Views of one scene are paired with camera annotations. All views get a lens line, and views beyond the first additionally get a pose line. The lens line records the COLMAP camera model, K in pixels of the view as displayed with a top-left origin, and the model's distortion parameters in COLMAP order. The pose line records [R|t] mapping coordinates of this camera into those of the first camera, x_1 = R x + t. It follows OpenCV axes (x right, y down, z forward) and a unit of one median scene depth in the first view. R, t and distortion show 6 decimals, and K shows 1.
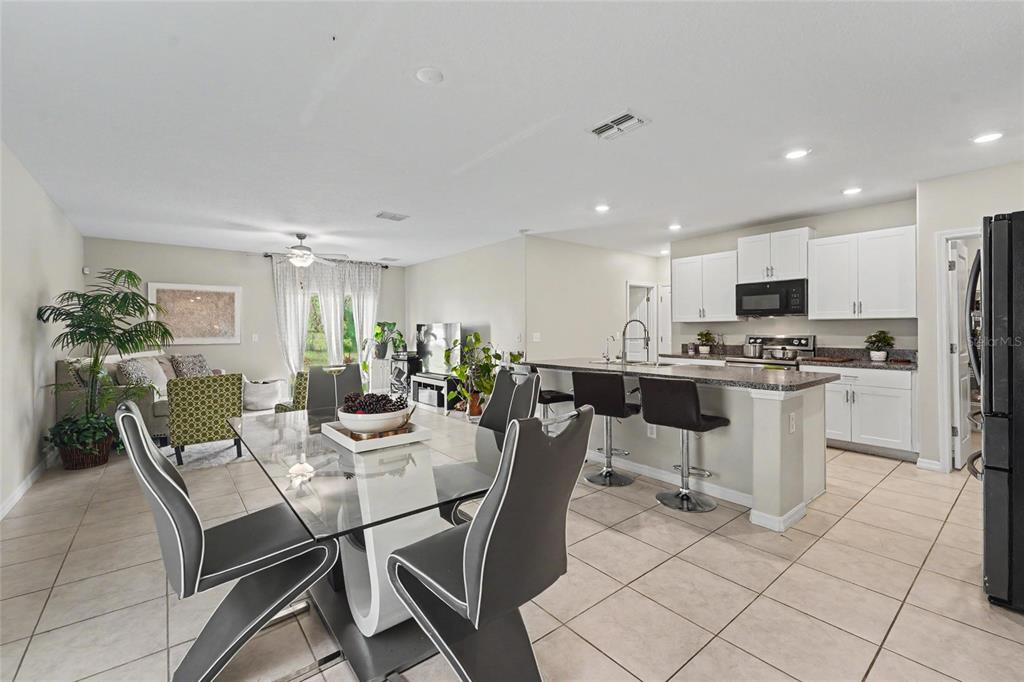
lens RADIAL K [[419.7, 0, 505.3], [0, 419.7, 331.4], [0, 0, 1]] dist [0.004543, -0.002801]
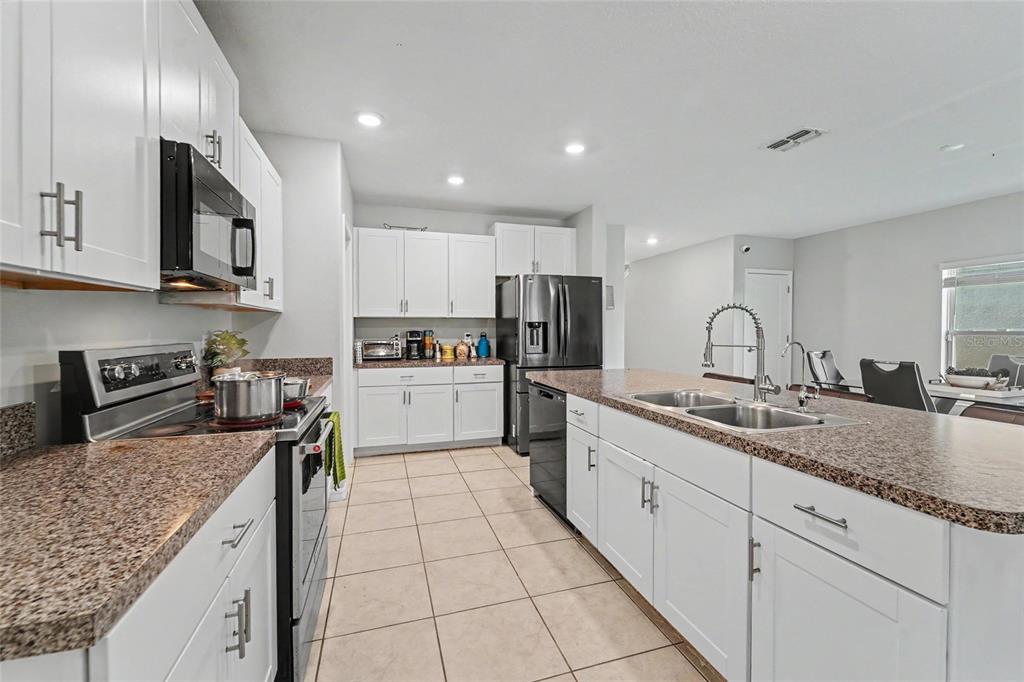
lens RADIAL K [[419.7, 0, 510.7], [0, 419.7, 340.3], [0, 0, 1]] dist [0.004543, -0.002801]
pose [[-0.933404, -0.003432, 0.358811, 0.295521], [0.007318, 0.999564, 0.028598, -0.001478], [-0.358753, 0.029319, -0.932972, 1.186357]]
